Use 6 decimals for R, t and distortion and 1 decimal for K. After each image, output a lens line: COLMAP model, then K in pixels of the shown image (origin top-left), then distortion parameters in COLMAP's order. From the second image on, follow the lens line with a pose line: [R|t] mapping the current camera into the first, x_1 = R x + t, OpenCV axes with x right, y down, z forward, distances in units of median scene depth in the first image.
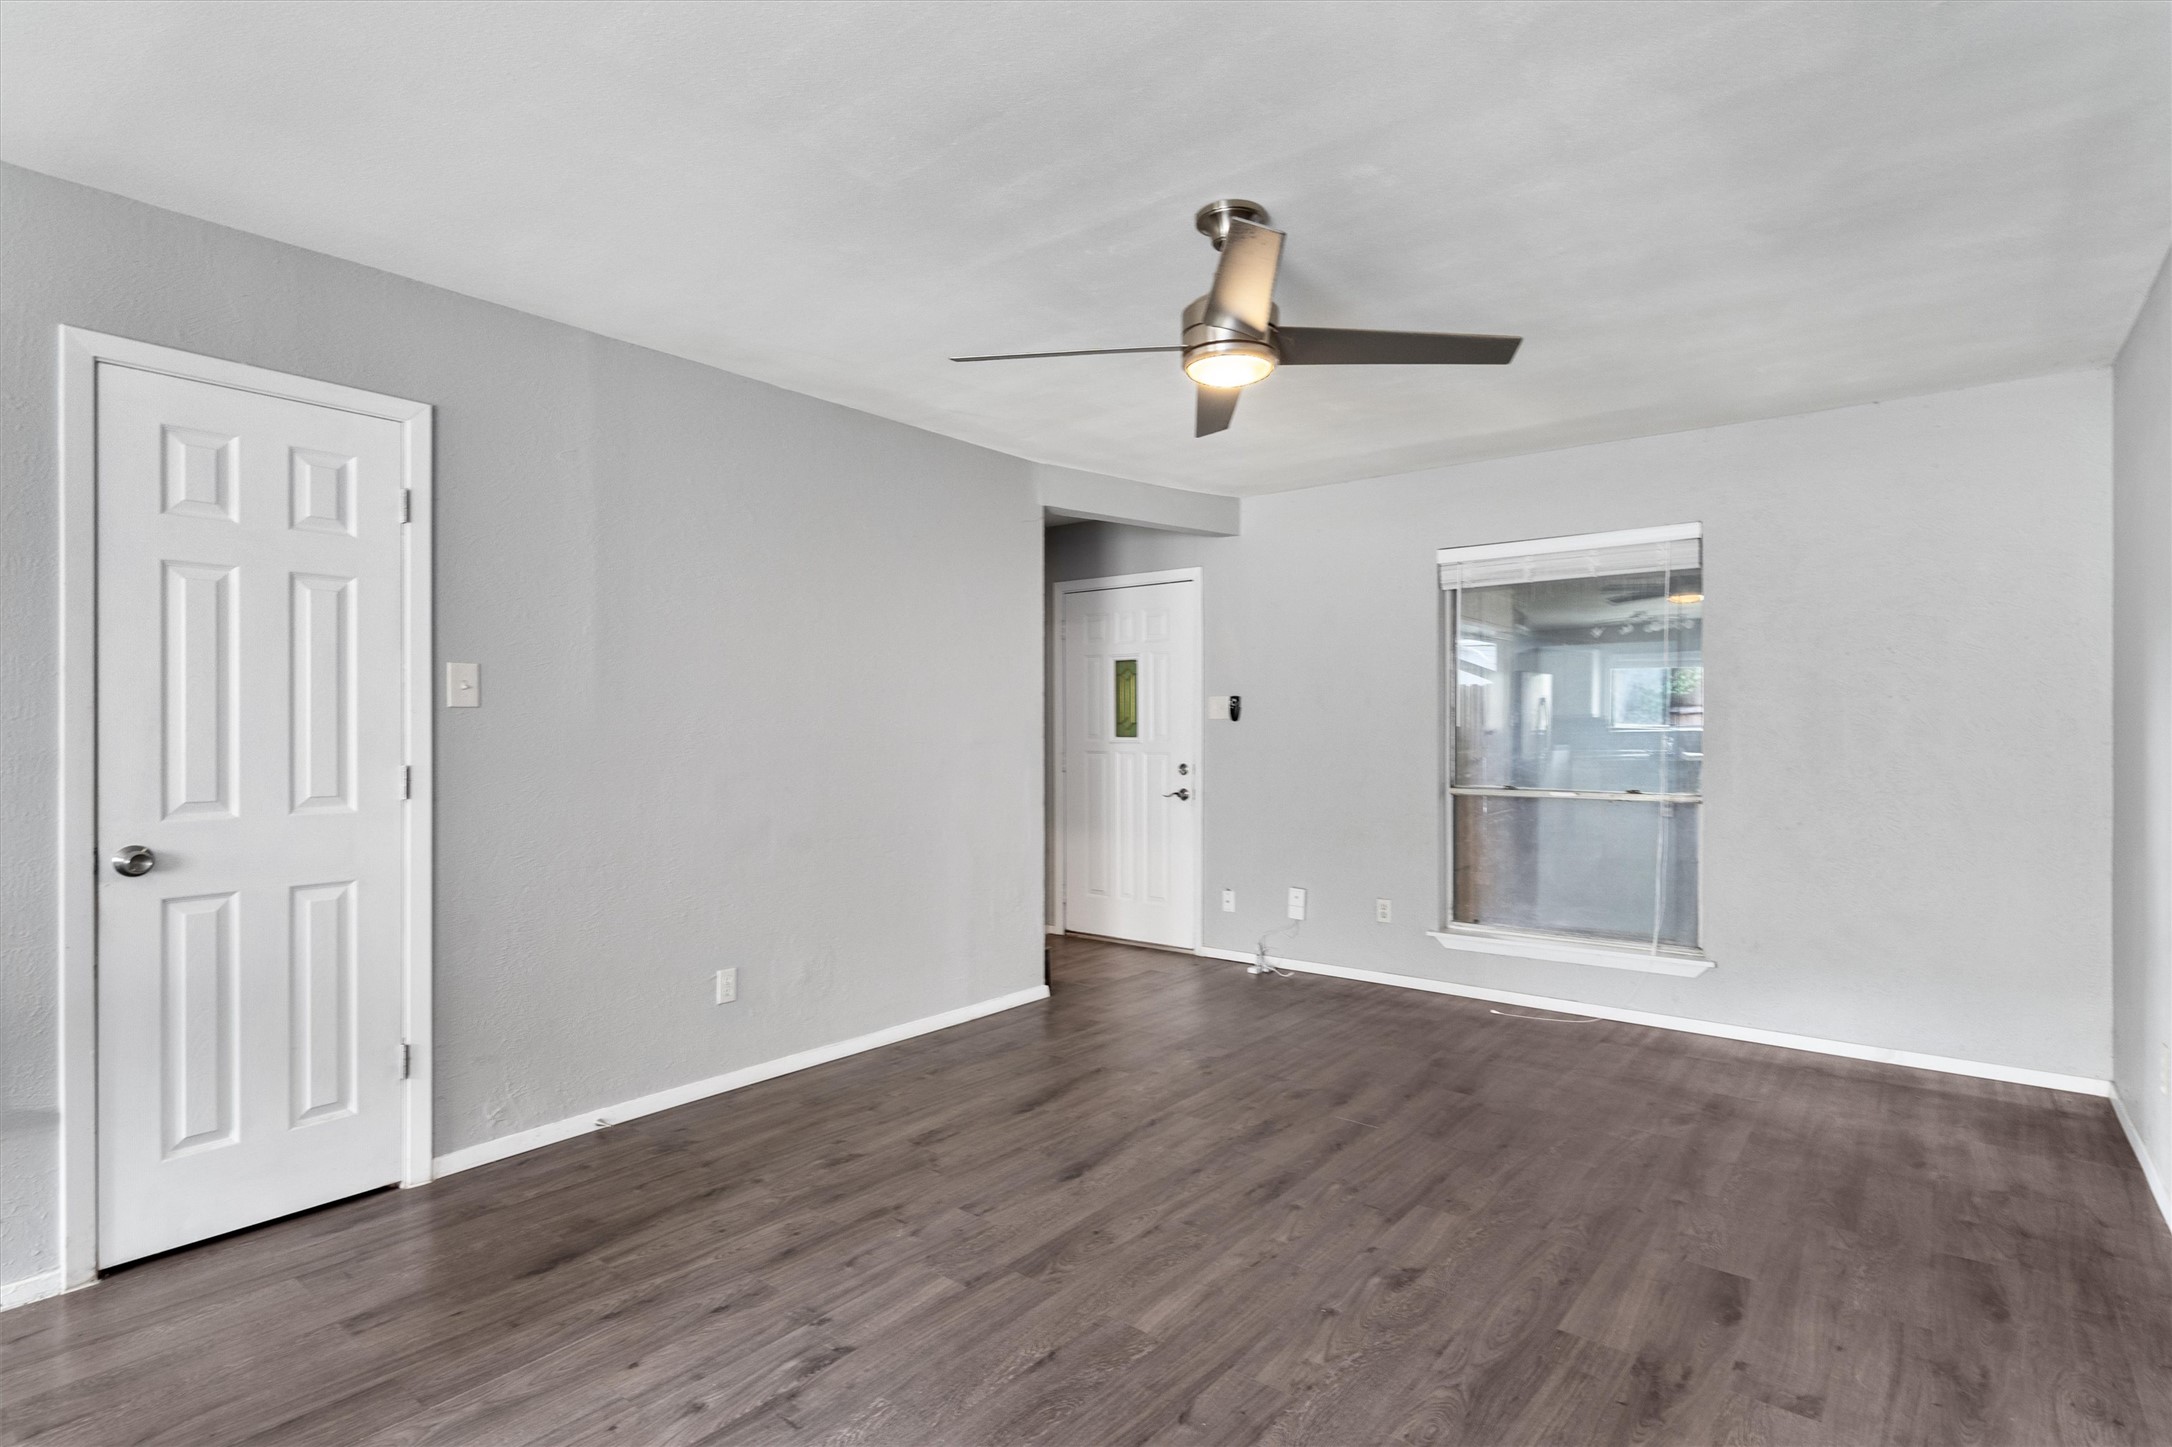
lens RADIAL K [[1086.1, 0, 1071.3], [0, 1086.1, 728.8], [0, 0, 1]] dist [0.000708, 0.000353]
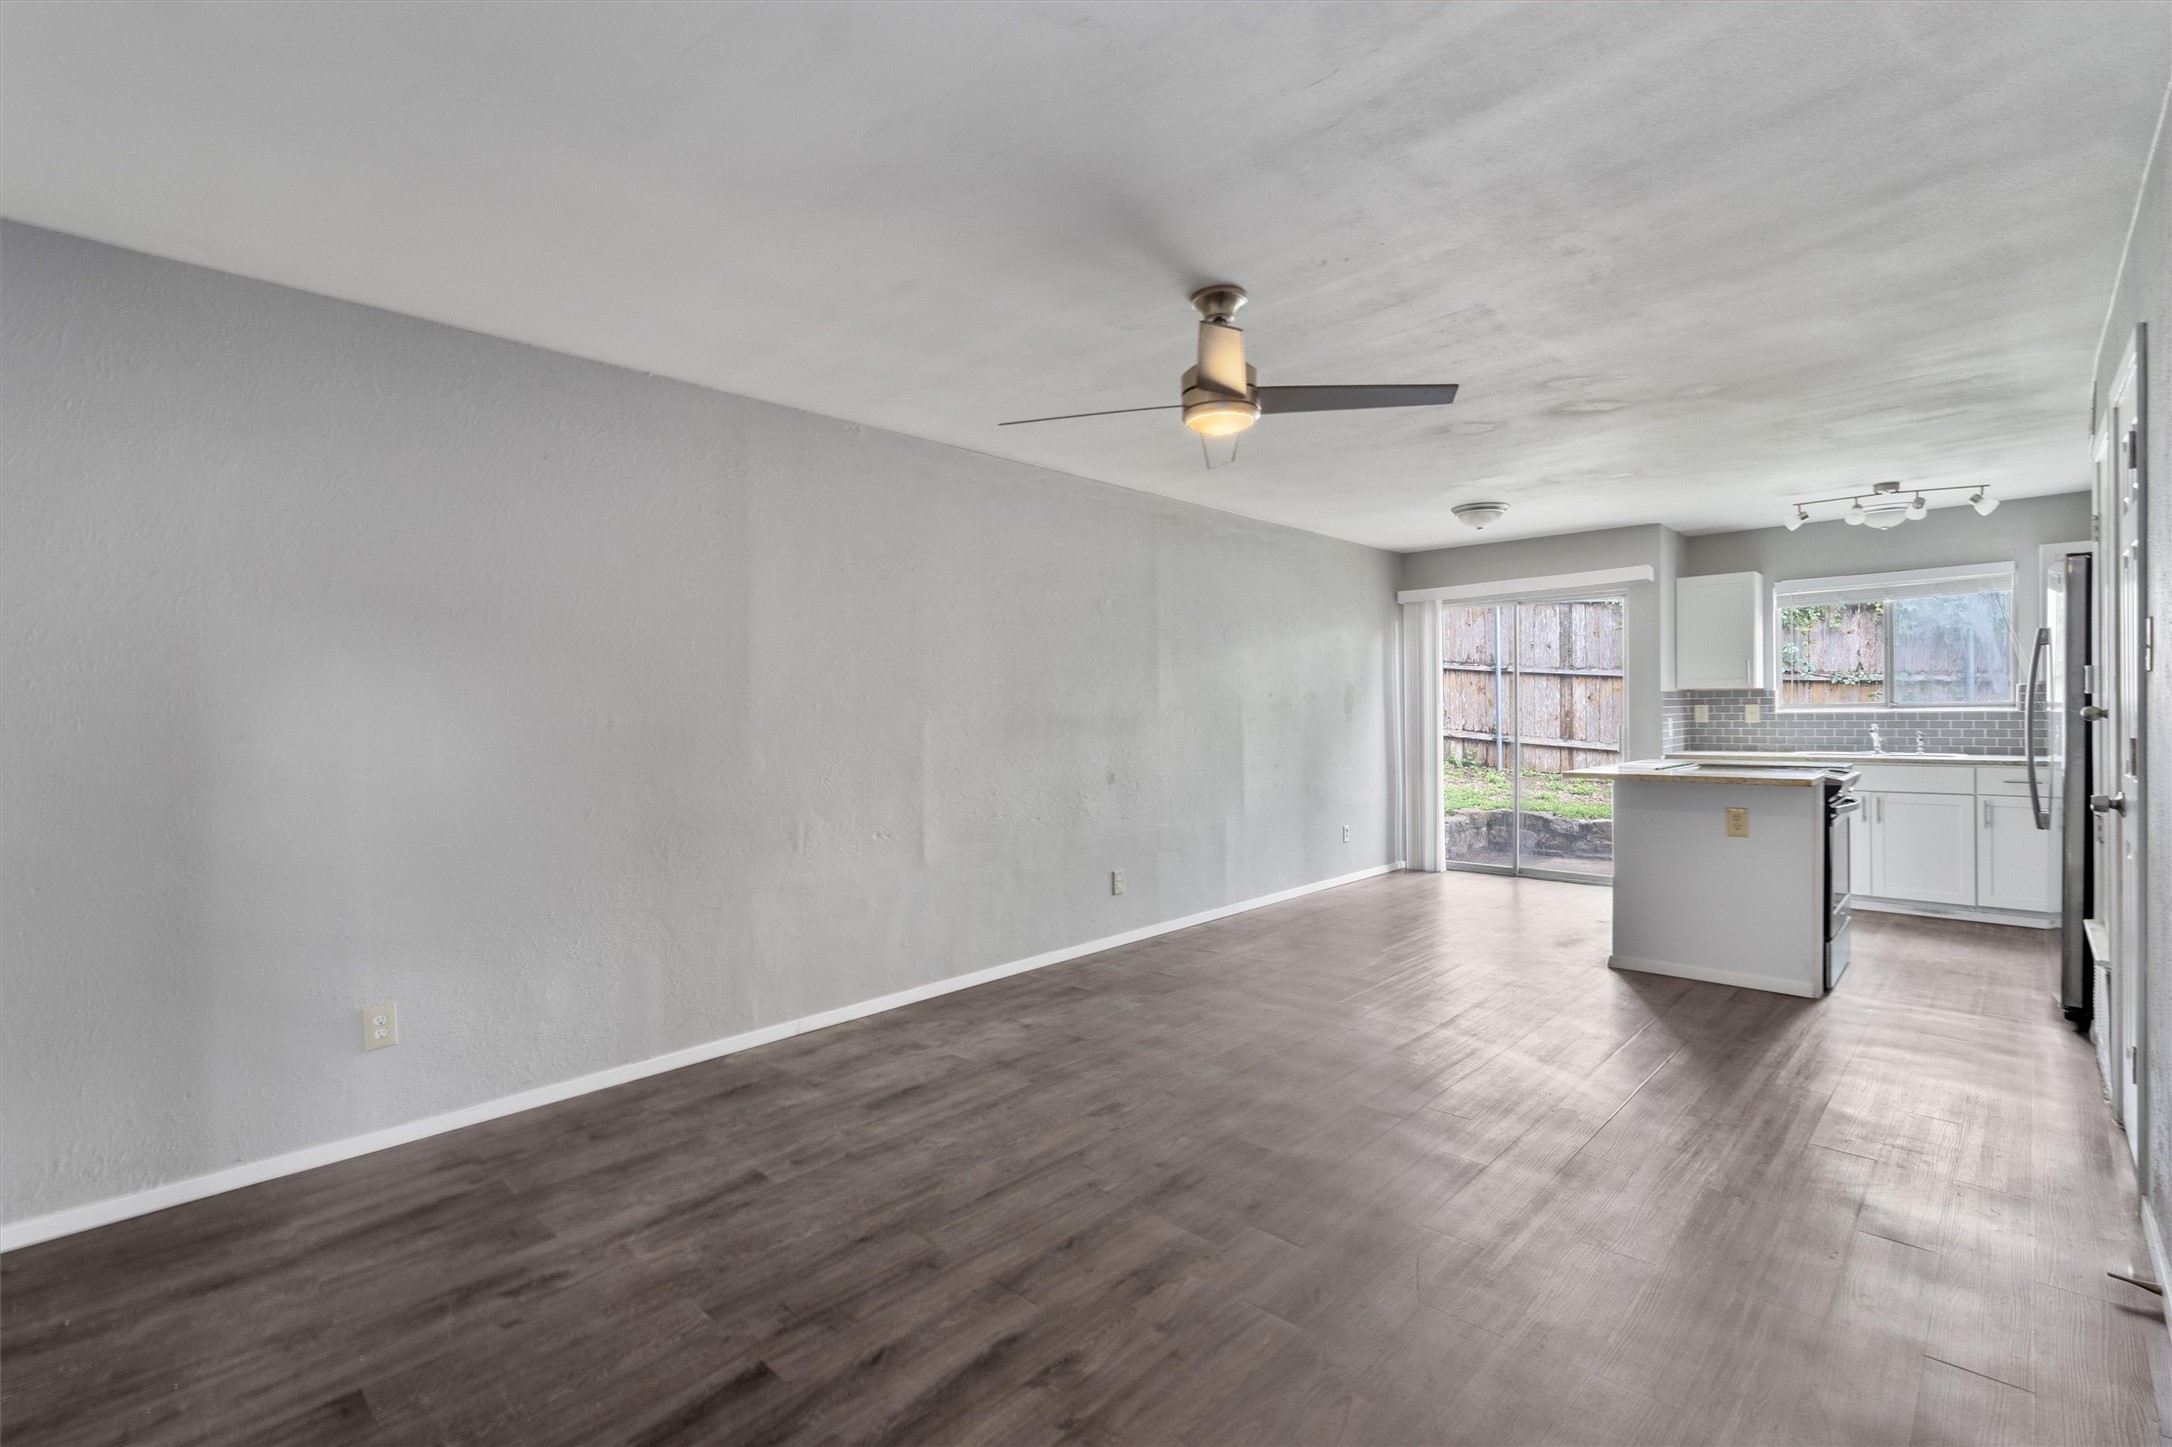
lens RADIAL K [[987.3, 0, 1073.0], [0, 987.3, 717.2], [0, 0, 1]] dist [-0.005138, 0.001888]
pose [[-0.996512, 0.013447, 0.082356, 0.194769], [0.014194, 0.999863, 0.008489, -0.003902], [-0.082231, 0.009628, -0.996567, 1.845572]]
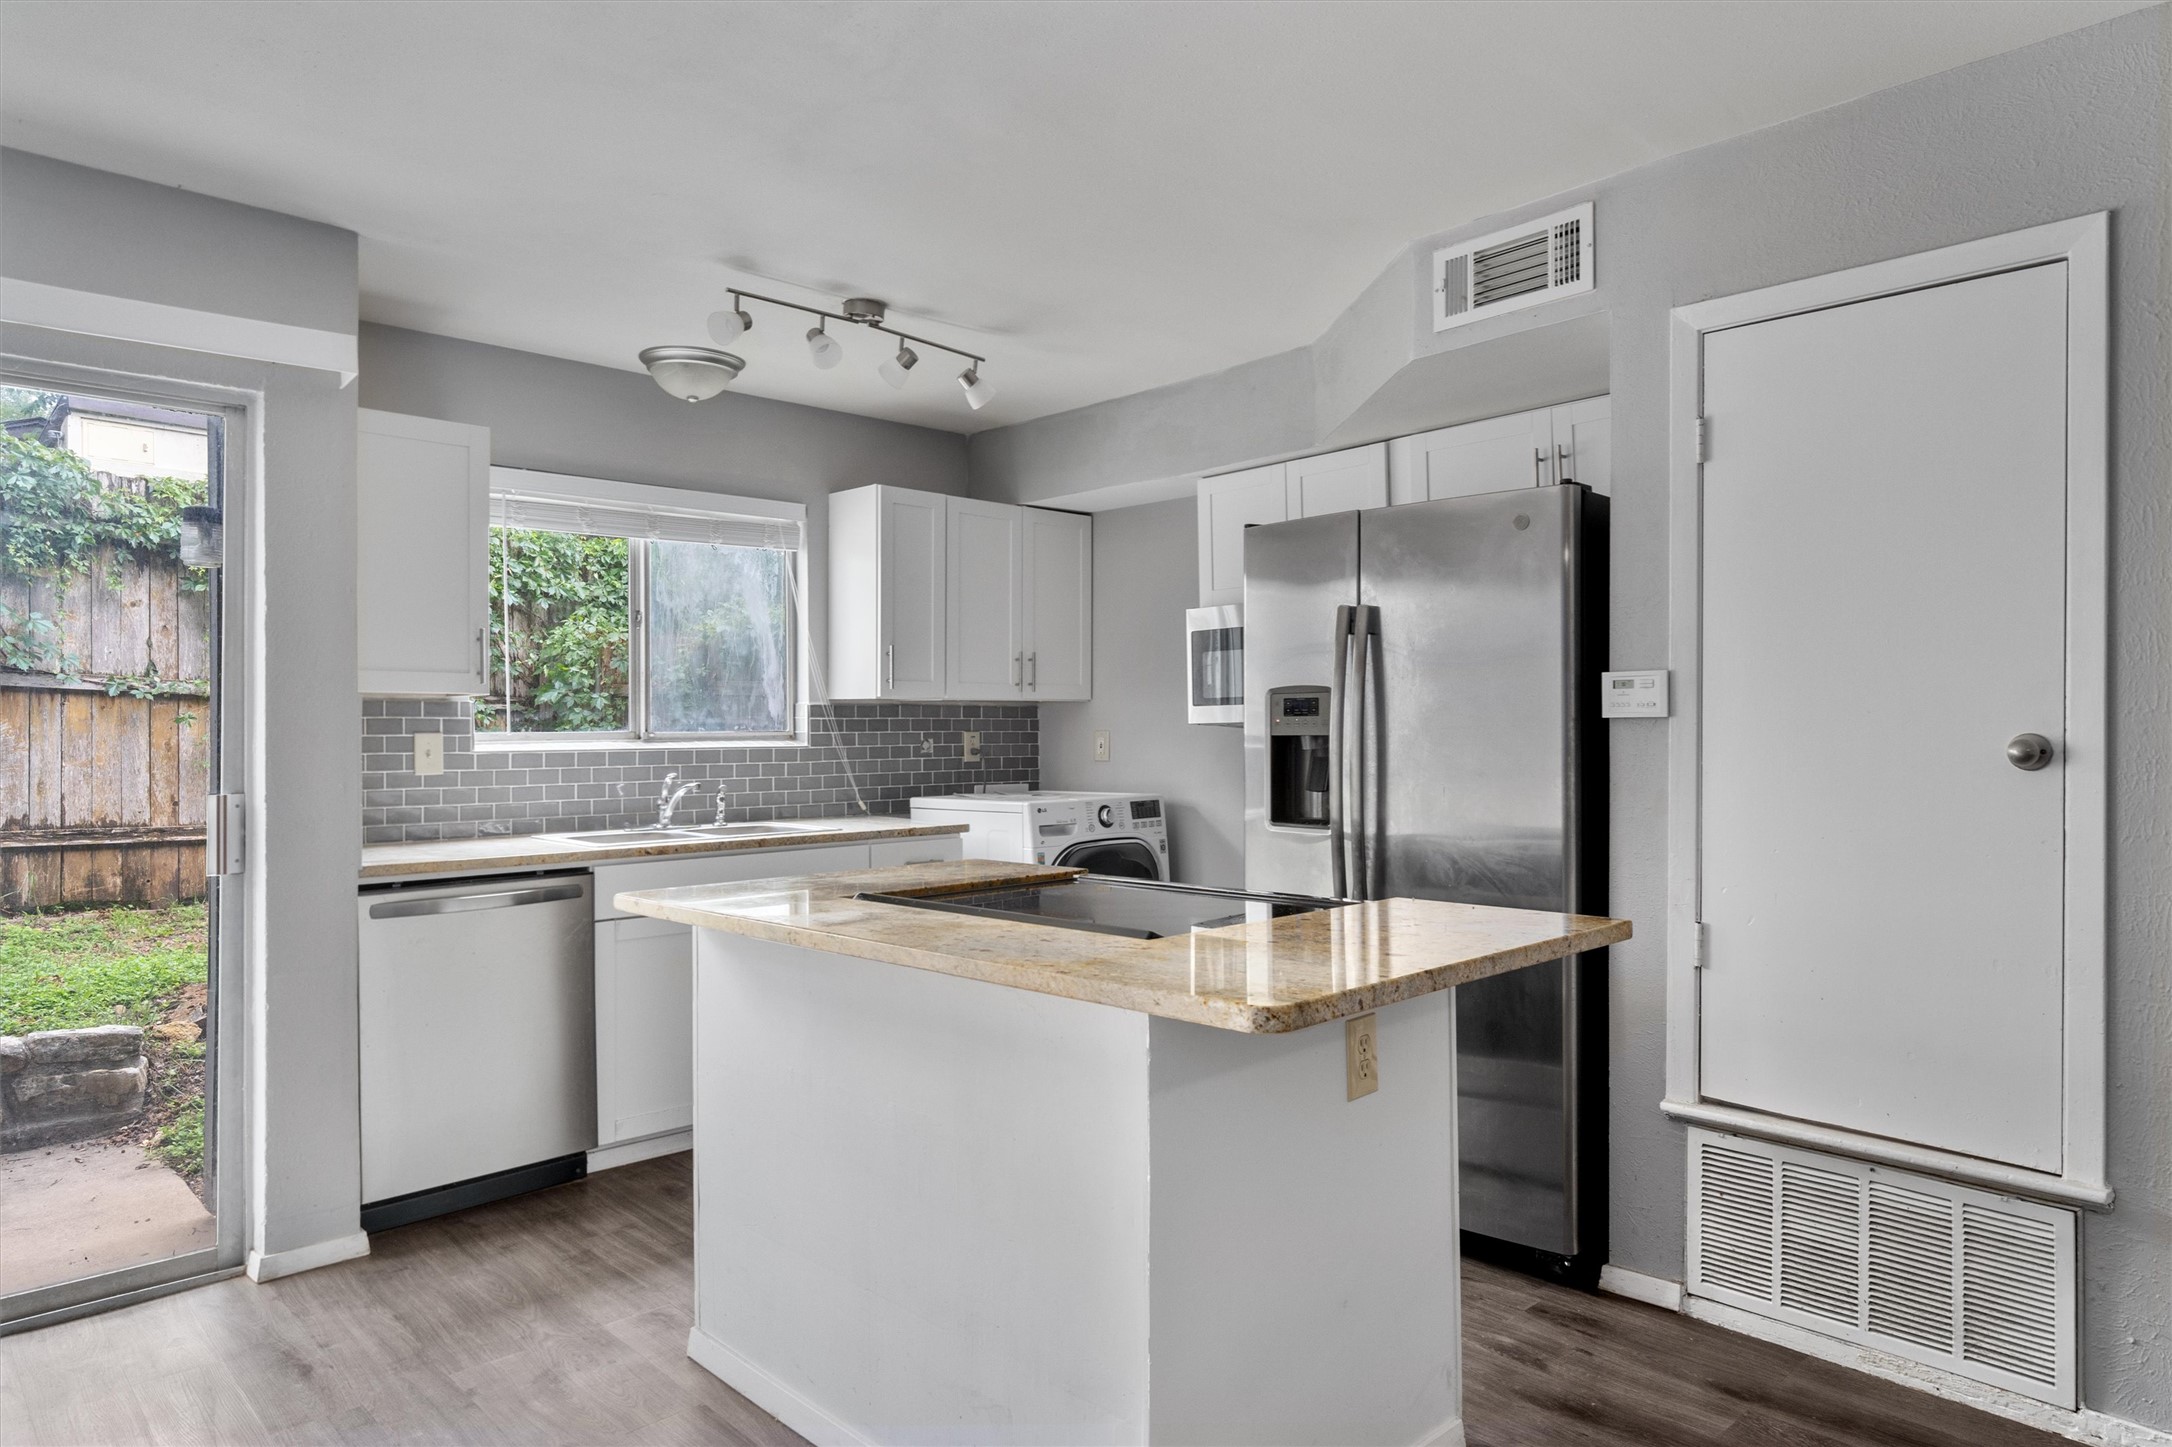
lens RADIAL K [[1322.7, 0, 1085.9], [0, 1322.7, 721.7], [0, 0, 1]] dist [0.001311, 0.001875]
pose [[-0.119757, -0.001417, -0.992802, 0.062150], [0.001385, 0.999998, -0.001595, -0.000373], [0.992802, -0.001566, -0.119755, 0.277356]]
